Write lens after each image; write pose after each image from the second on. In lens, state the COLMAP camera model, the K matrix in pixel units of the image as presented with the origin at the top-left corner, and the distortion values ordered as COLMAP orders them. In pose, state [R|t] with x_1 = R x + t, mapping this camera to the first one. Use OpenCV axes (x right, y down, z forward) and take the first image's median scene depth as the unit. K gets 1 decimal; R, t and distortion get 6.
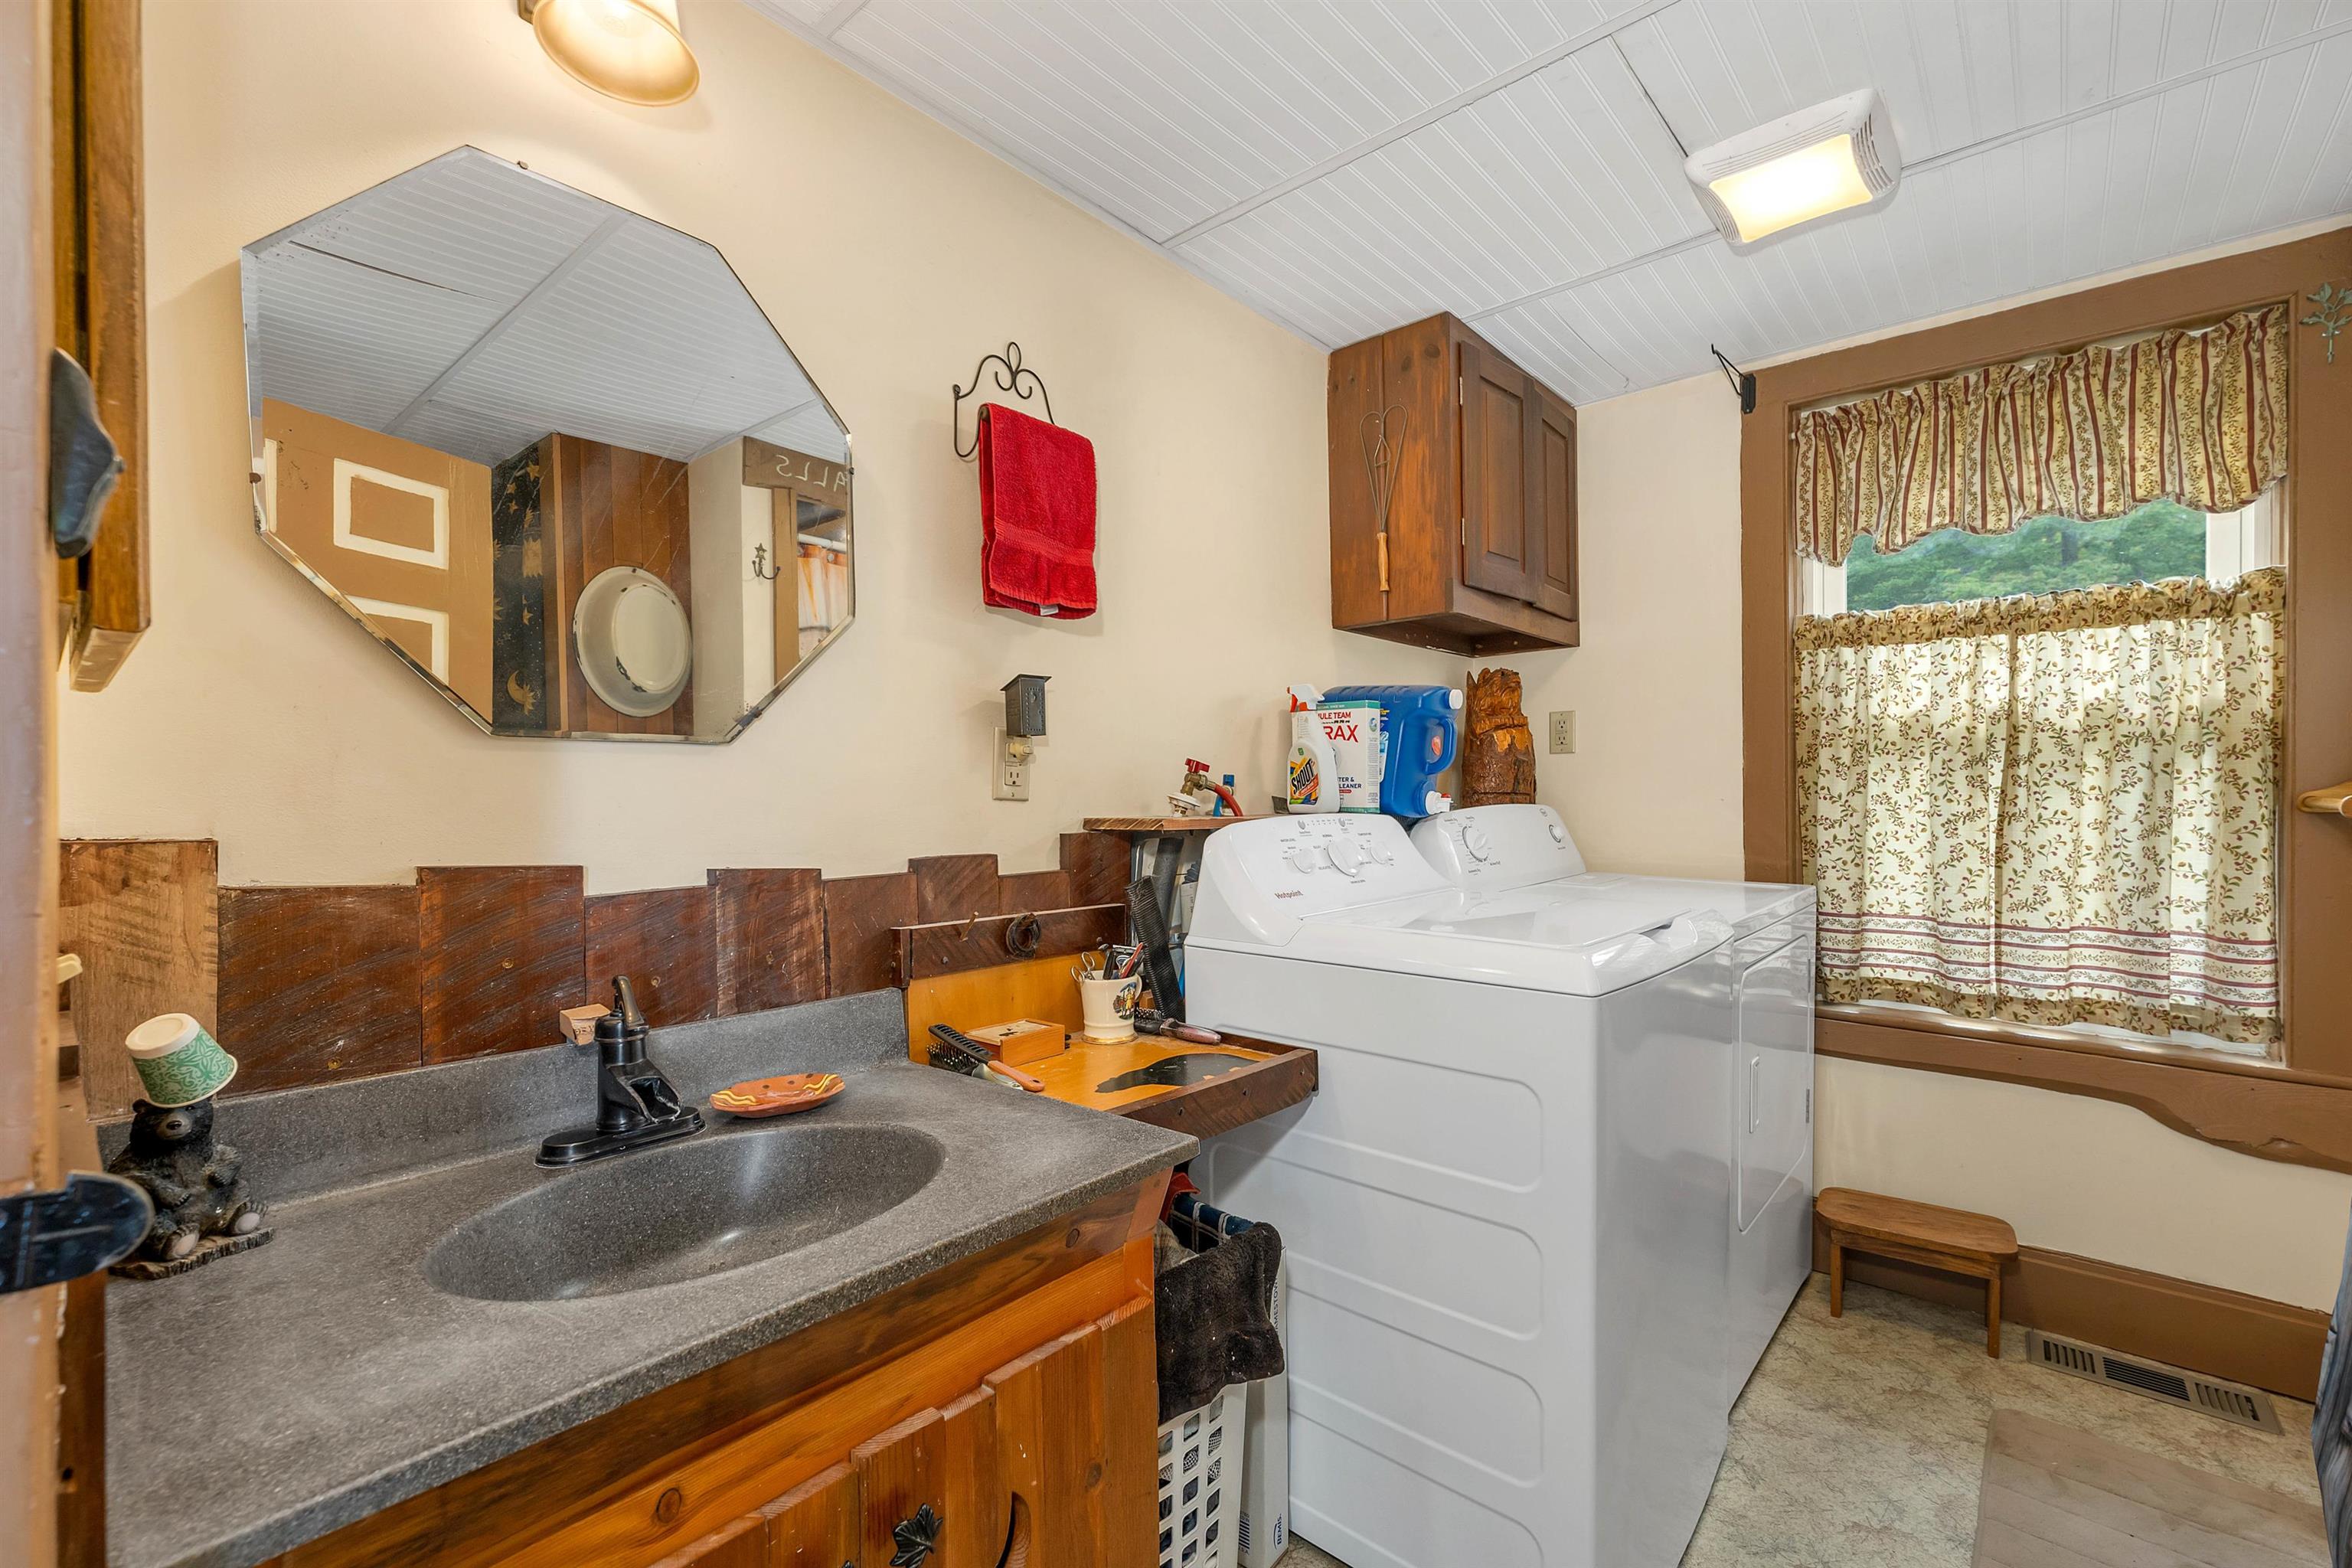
lens RADIAL K [[1001.1, 0, 1187.7], [0, 1001.1, 799.0], [0, 0, 1]] dist [0.003494, -0.000028]
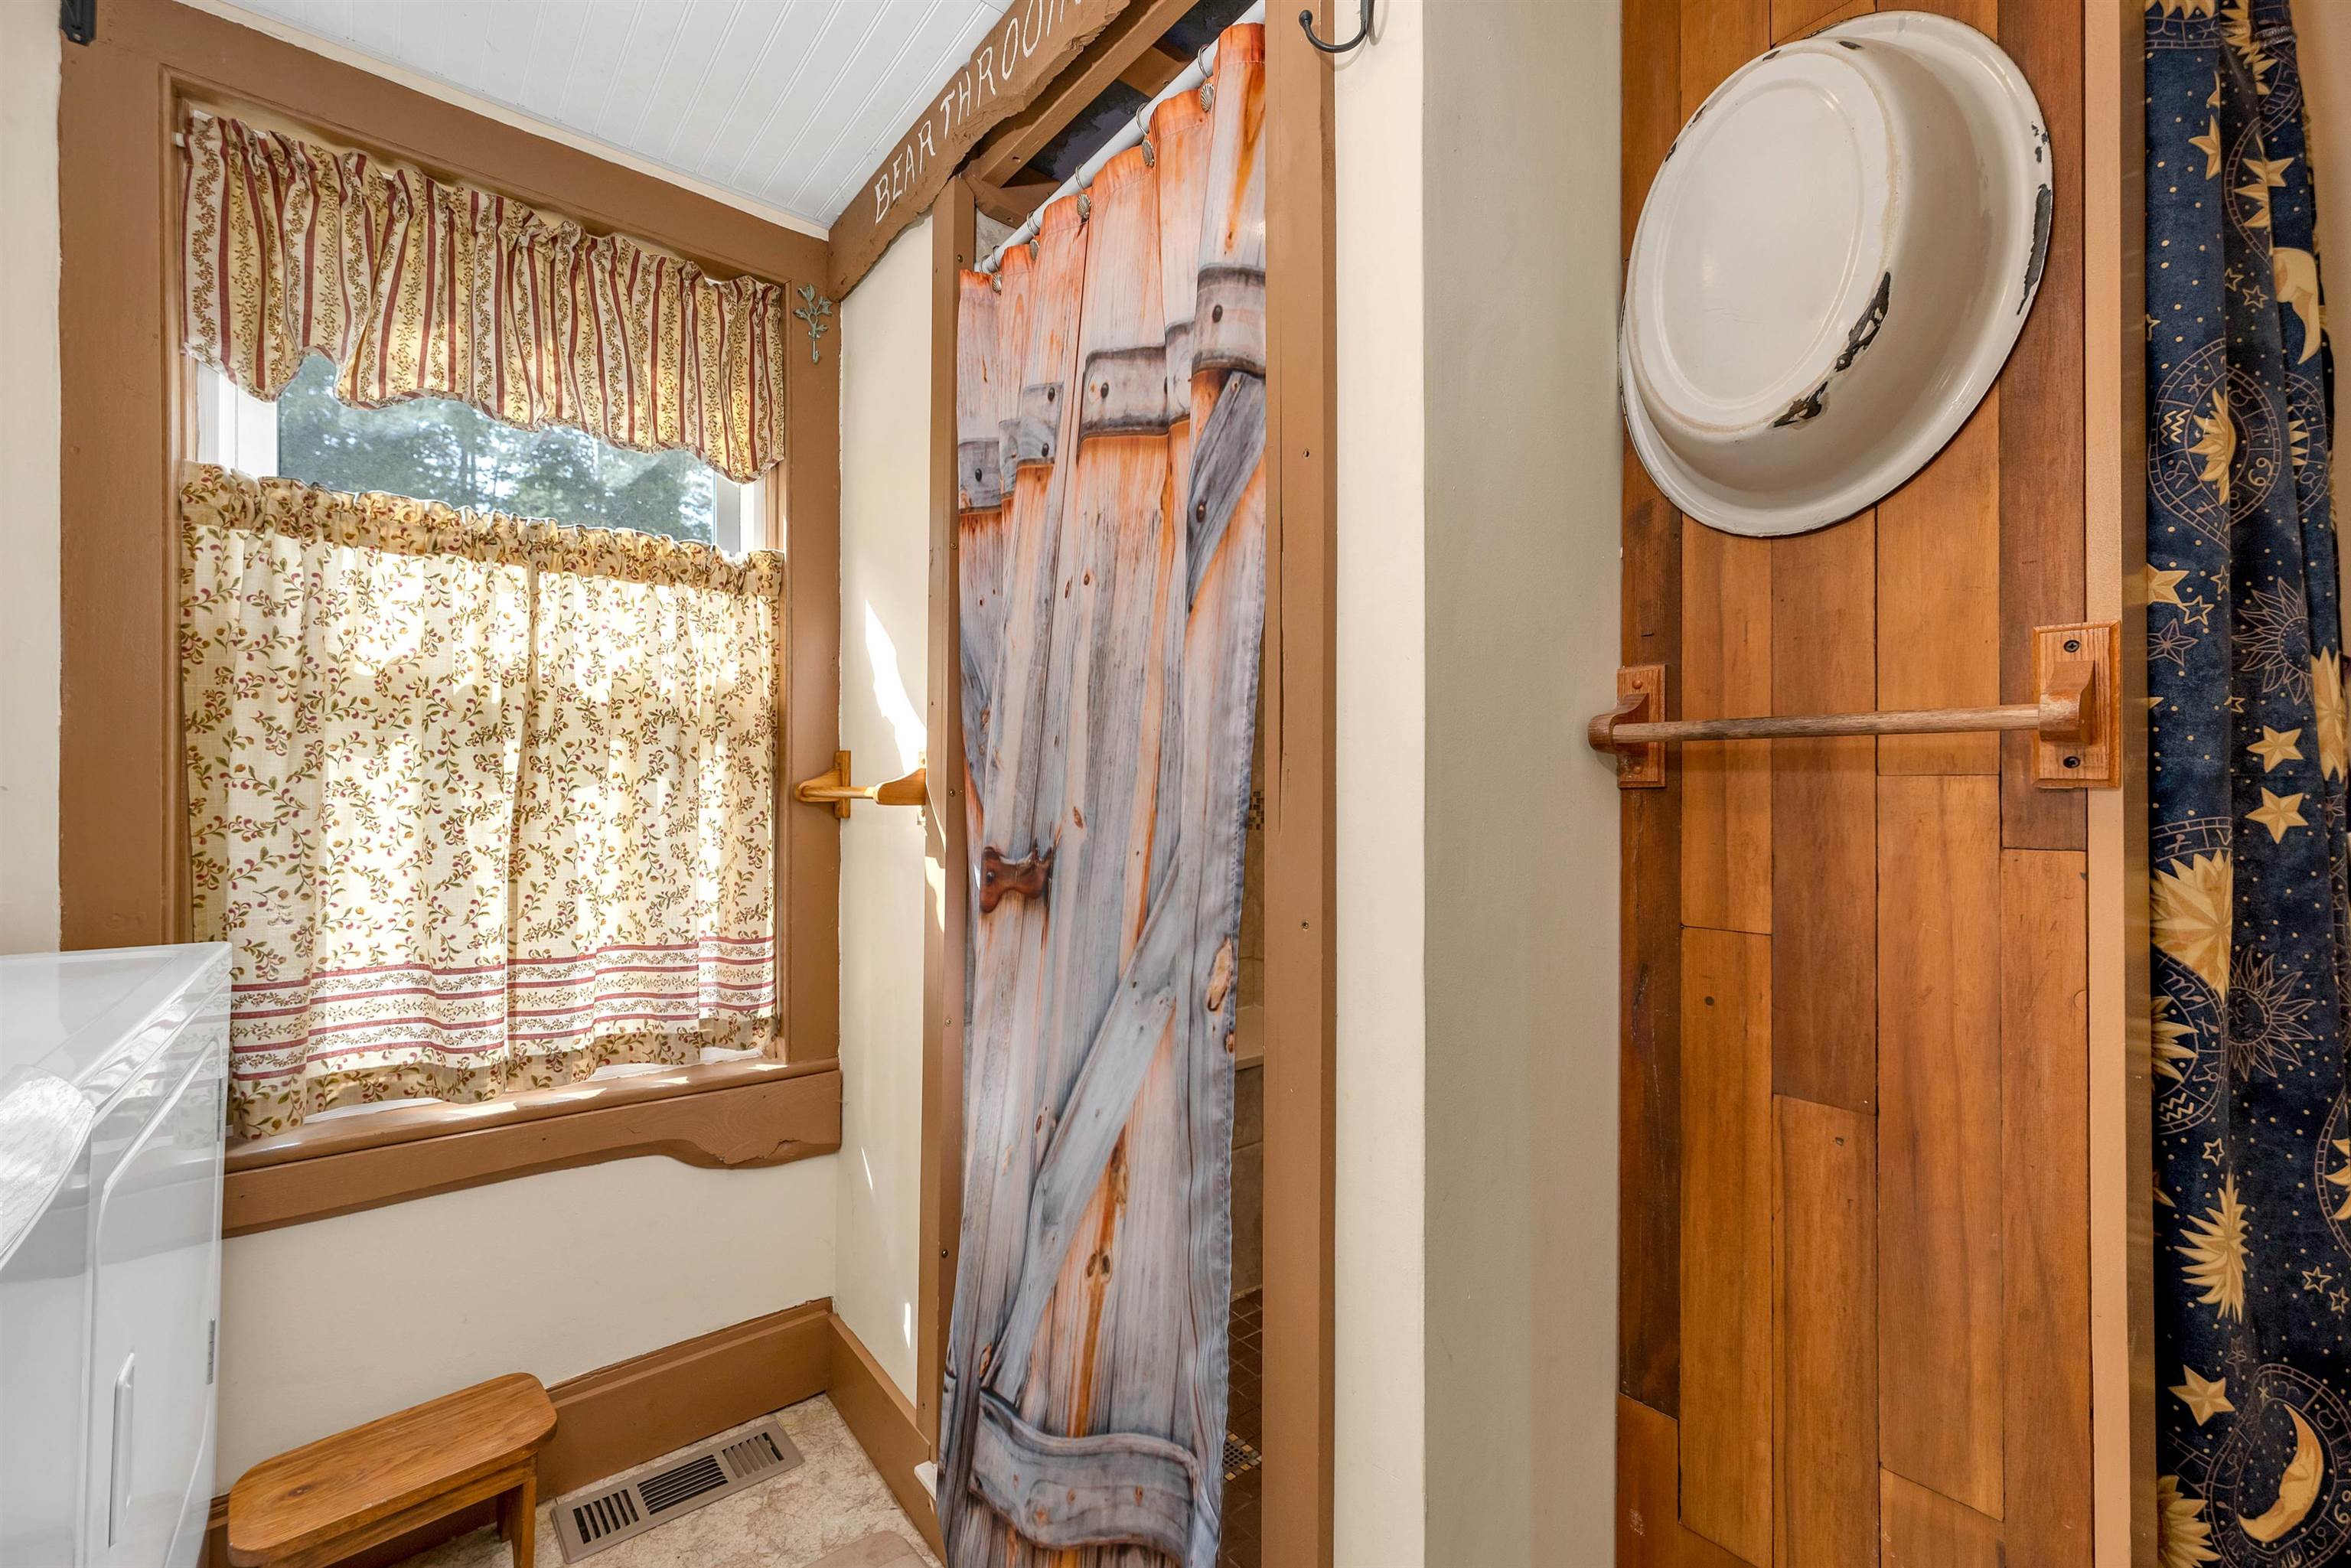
lens RADIAL K [[971.8, 0, 1128.0], [0, 971.8, 783.7], [0, 0, 1]] dist [0.005049, -0.000423]
pose [[0.189553, 0.015255, 0.981752, 0.198135], [0.005508, 0.999847, -0.016600, 0.010973], [-0.981855, 0.008554, 0.189440, 0.432207]]
